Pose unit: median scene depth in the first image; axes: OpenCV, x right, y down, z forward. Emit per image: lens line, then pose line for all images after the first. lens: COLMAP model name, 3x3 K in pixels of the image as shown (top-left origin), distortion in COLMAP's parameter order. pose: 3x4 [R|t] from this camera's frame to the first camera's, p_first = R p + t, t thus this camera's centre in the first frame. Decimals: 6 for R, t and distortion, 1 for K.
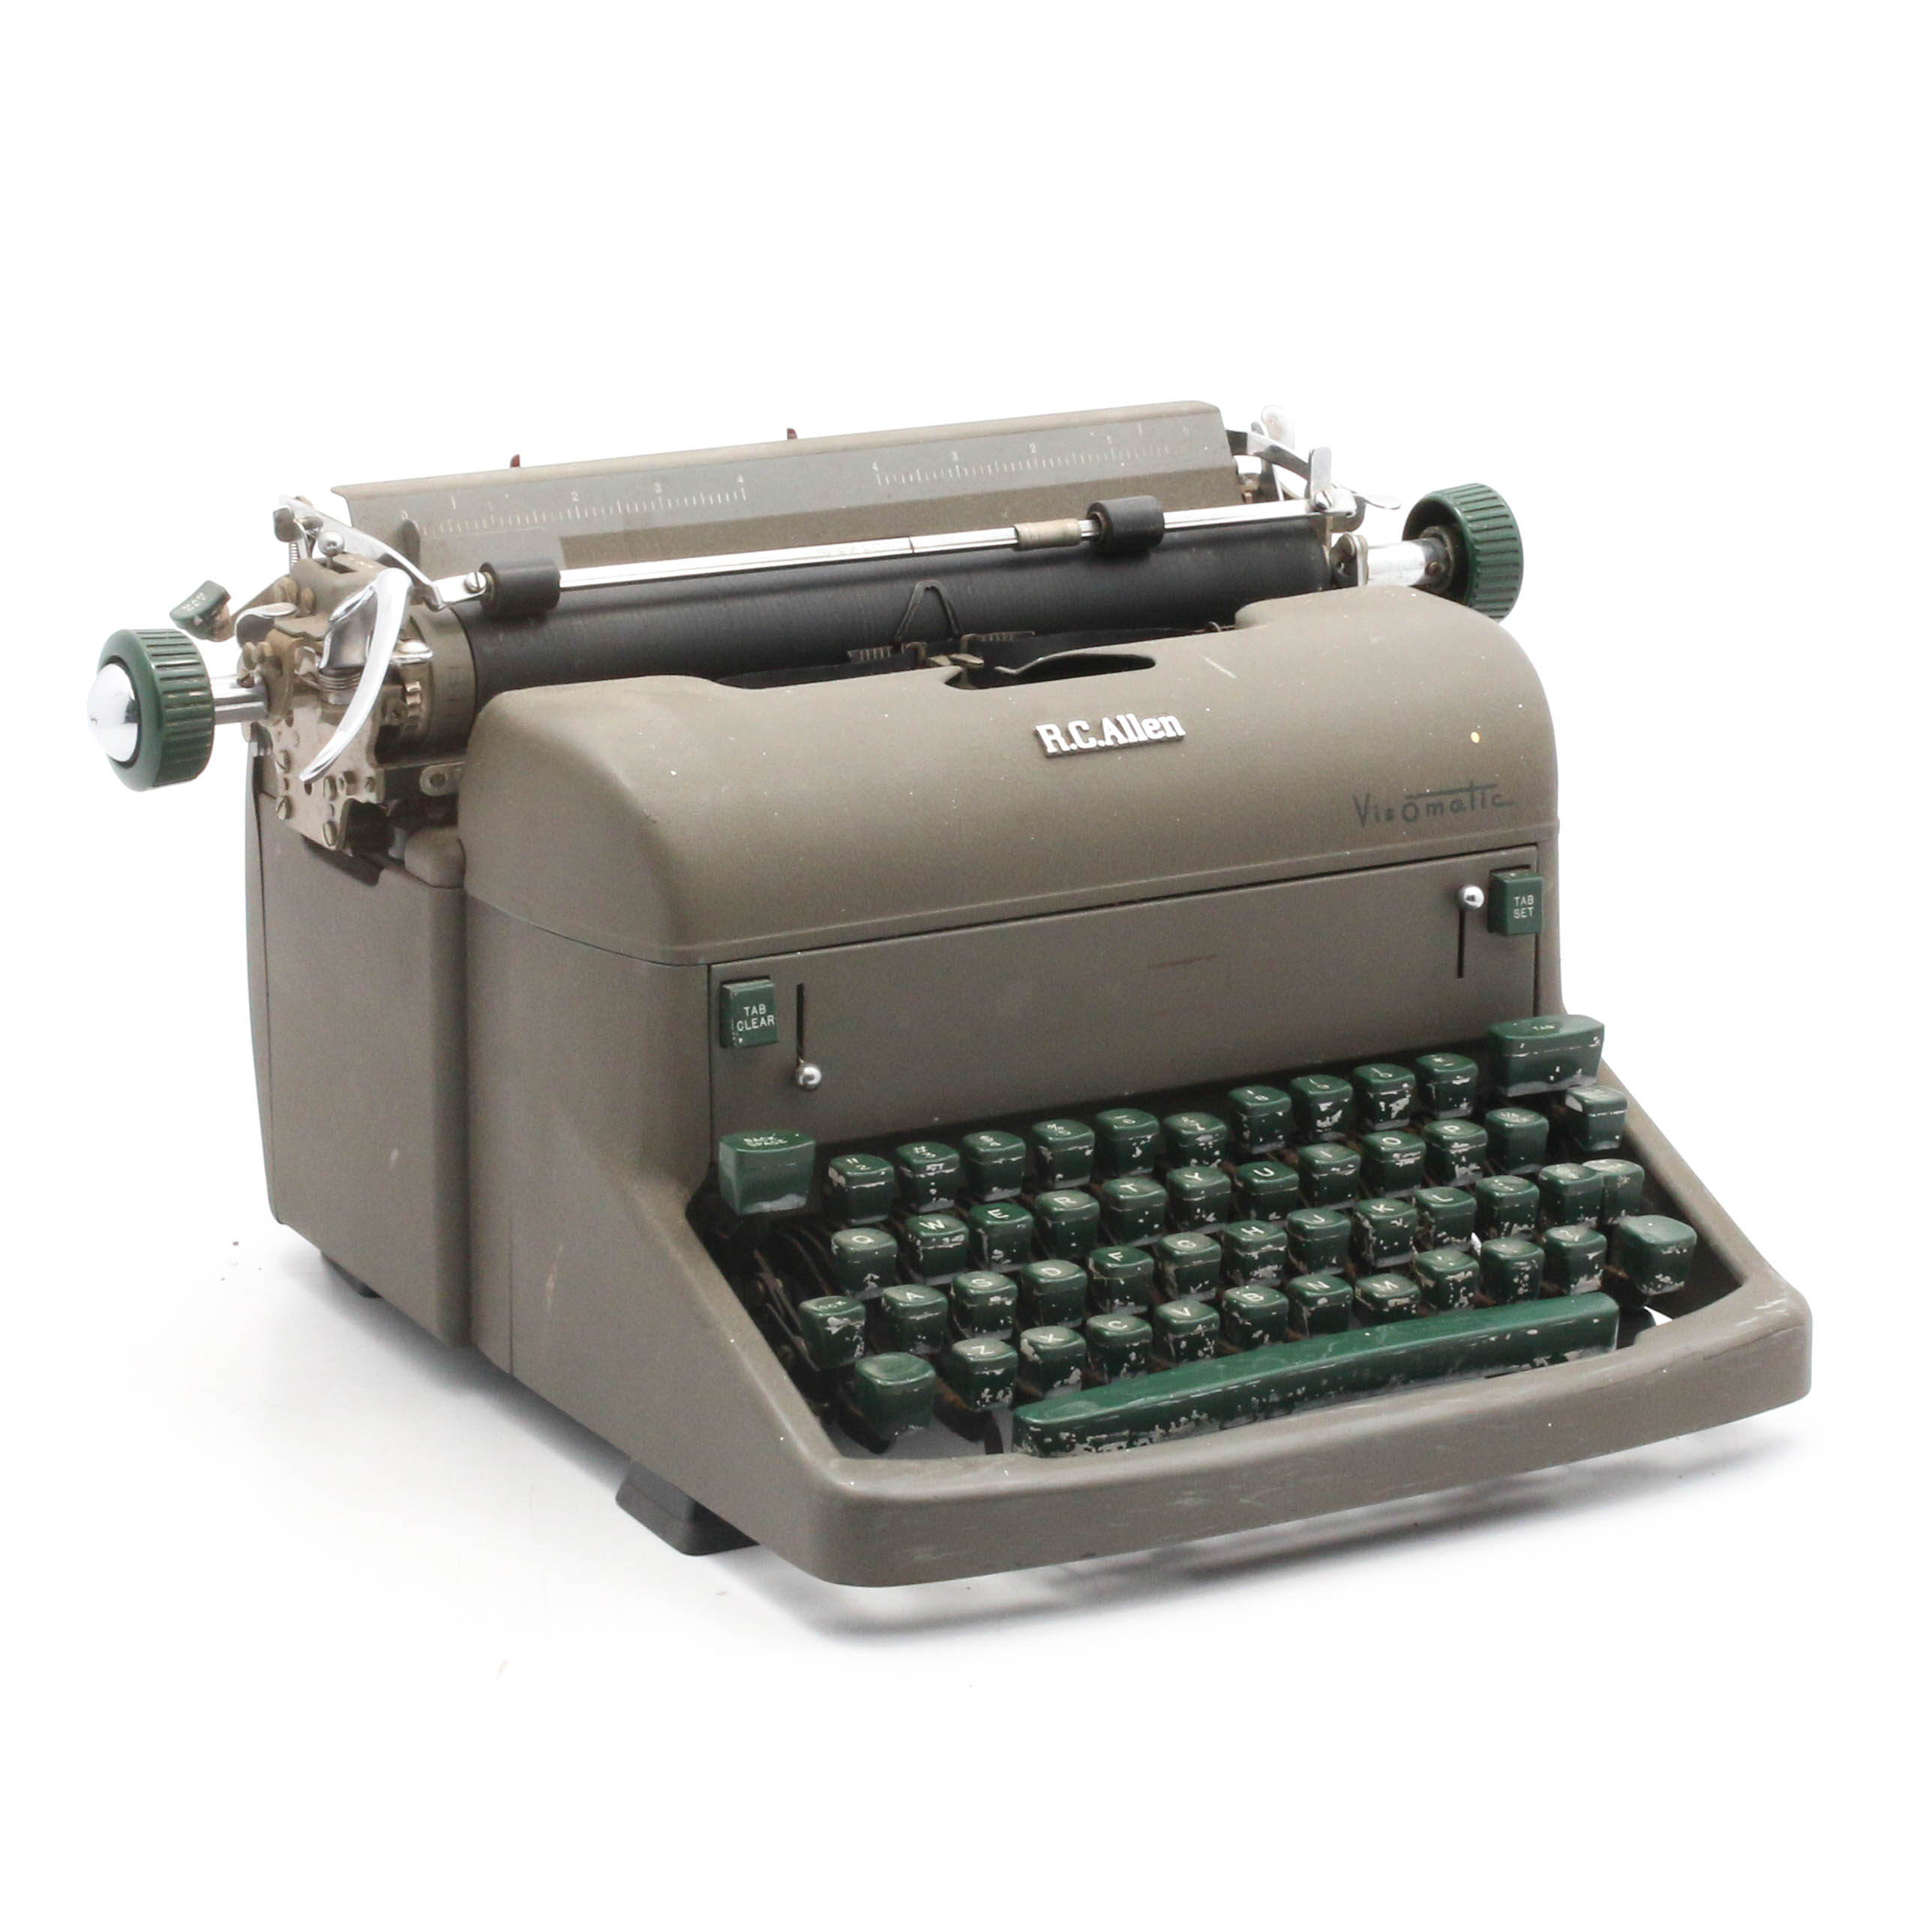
lens RADIAL K [[5989.6, 0, 966.0], [0, 5989.6, 966.0], [0, 0, 1]] dist [0.025076, -0.974251]
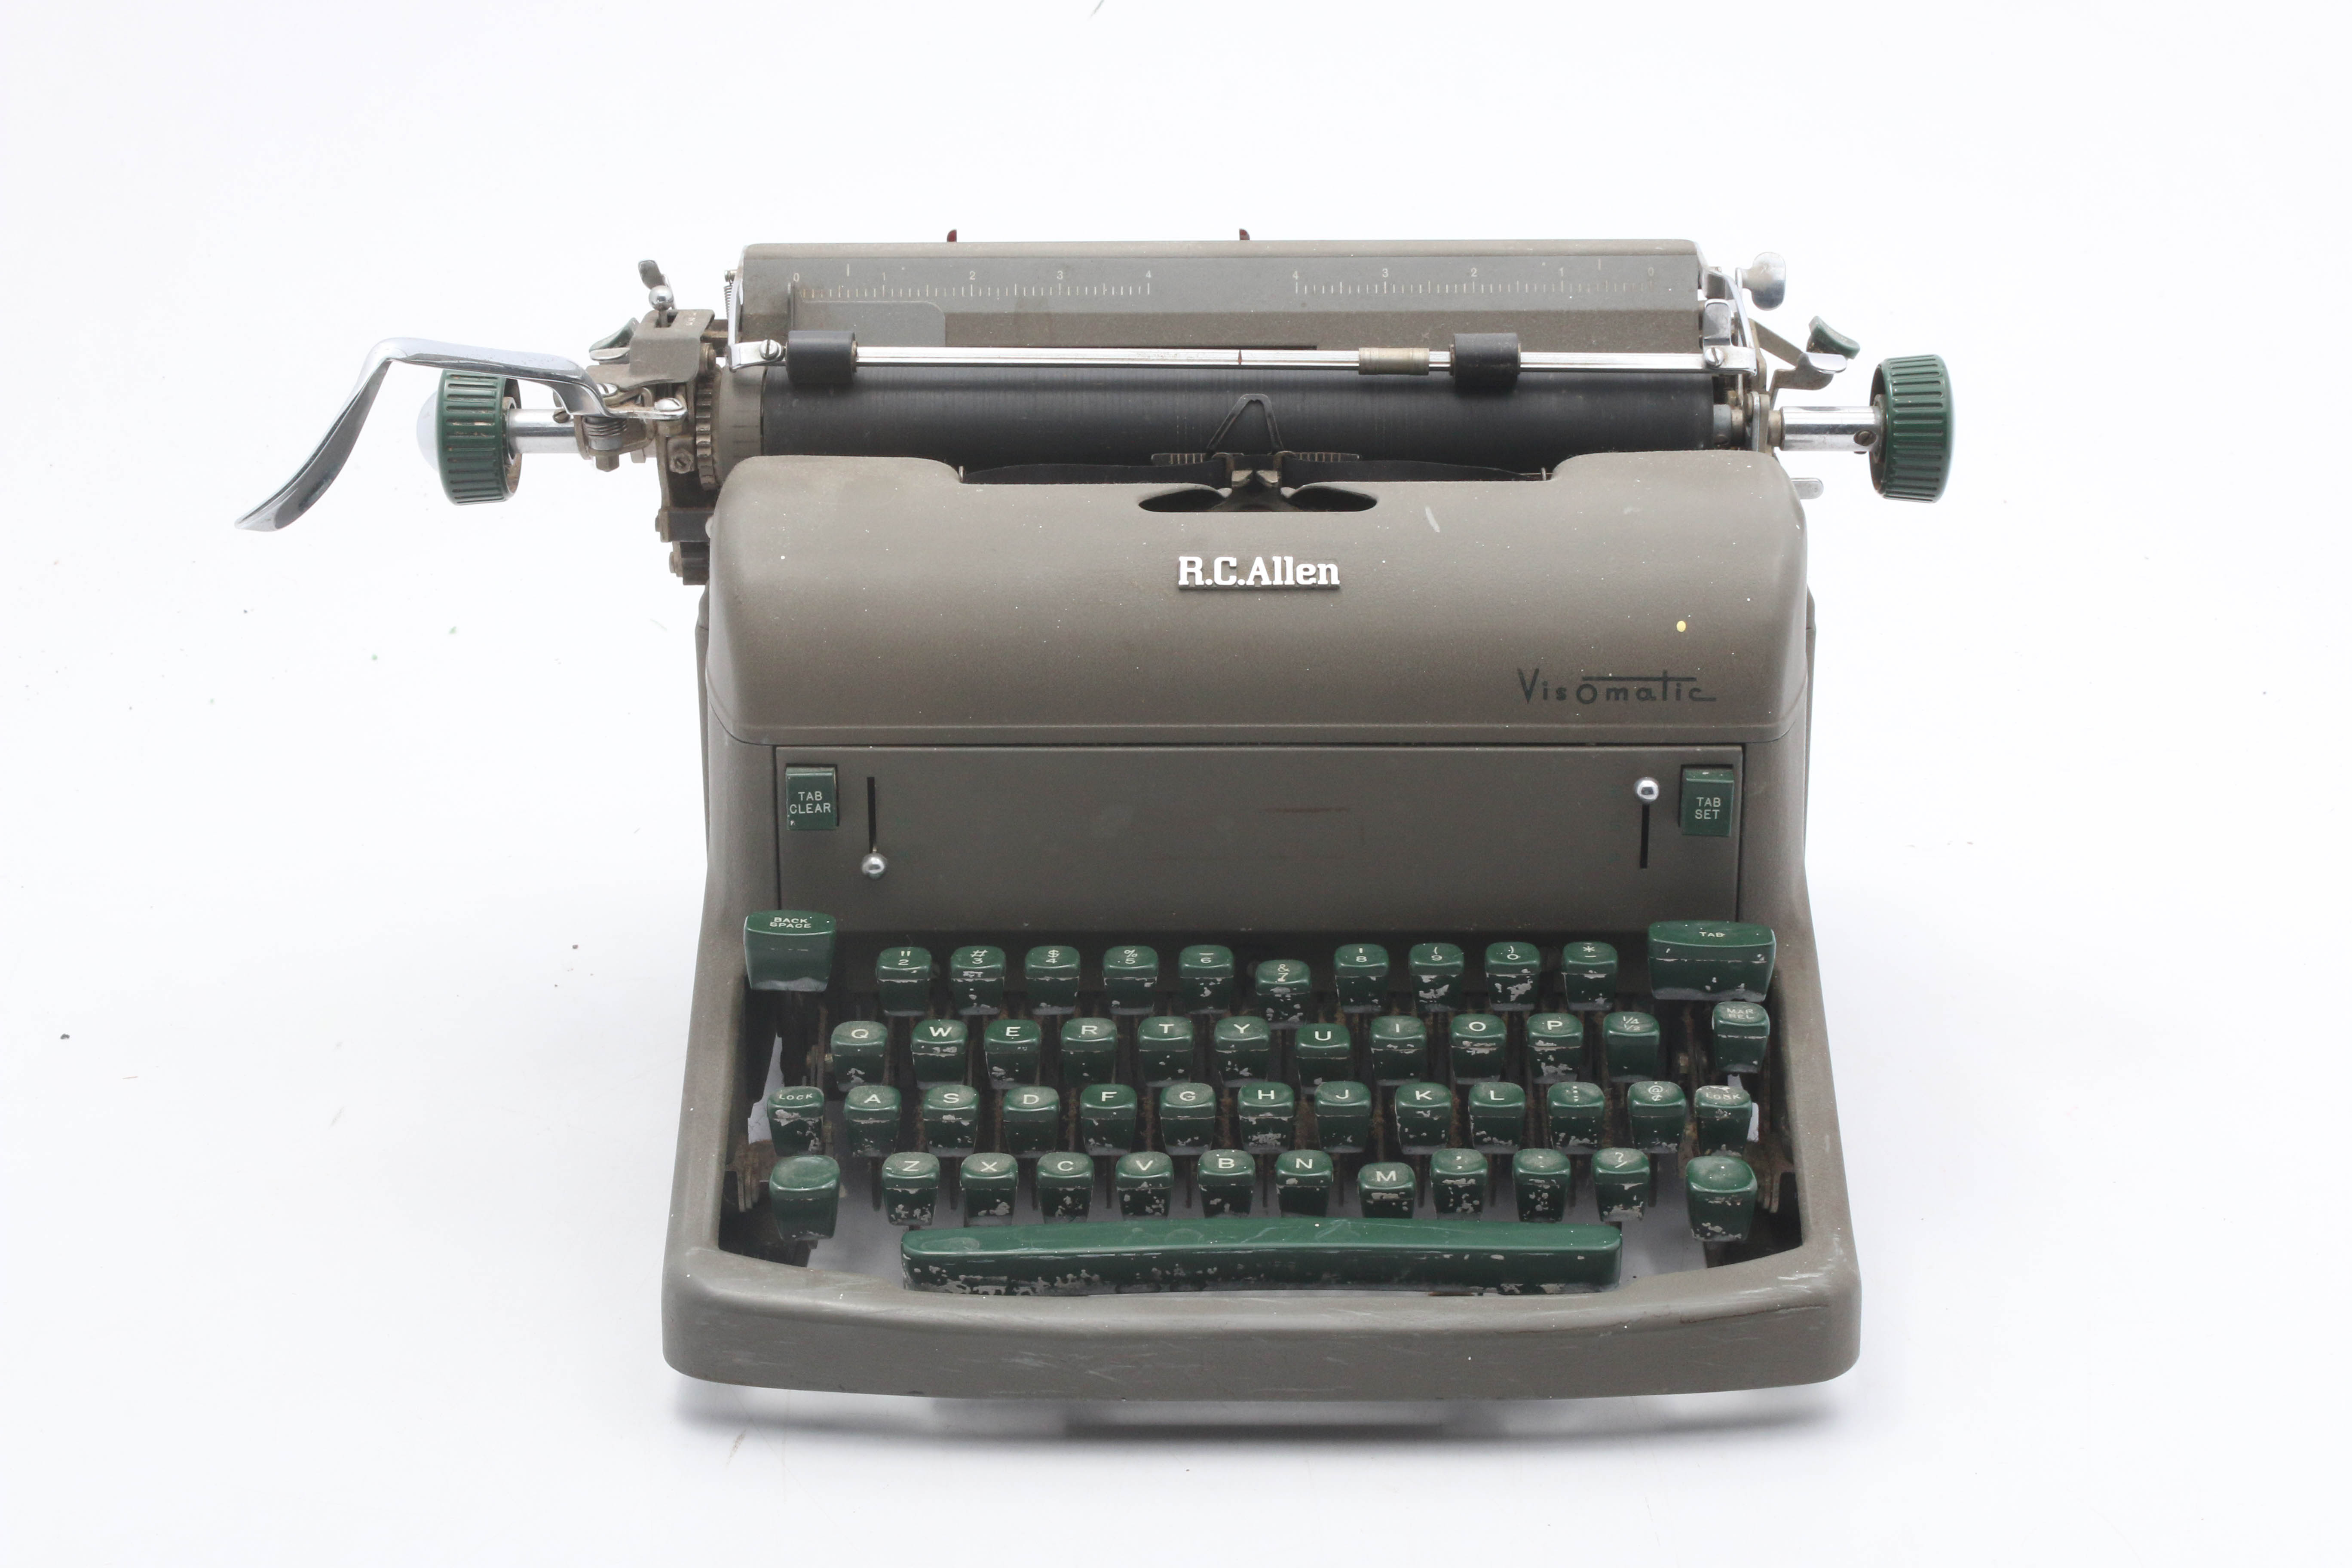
lens RADIAL K [[4166.7, 0, 1176.0], [0, 4166.7, 784.0], [0, 0, 1]] dist [0.002150, 0.021595]
pose [[0.862482, 0.164302, -0.478676, 0.348654], [-0.127020, 0.985836, 0.109515, -0.078182], [0.489889, -0.033653, 0.871135, 0.387031]]
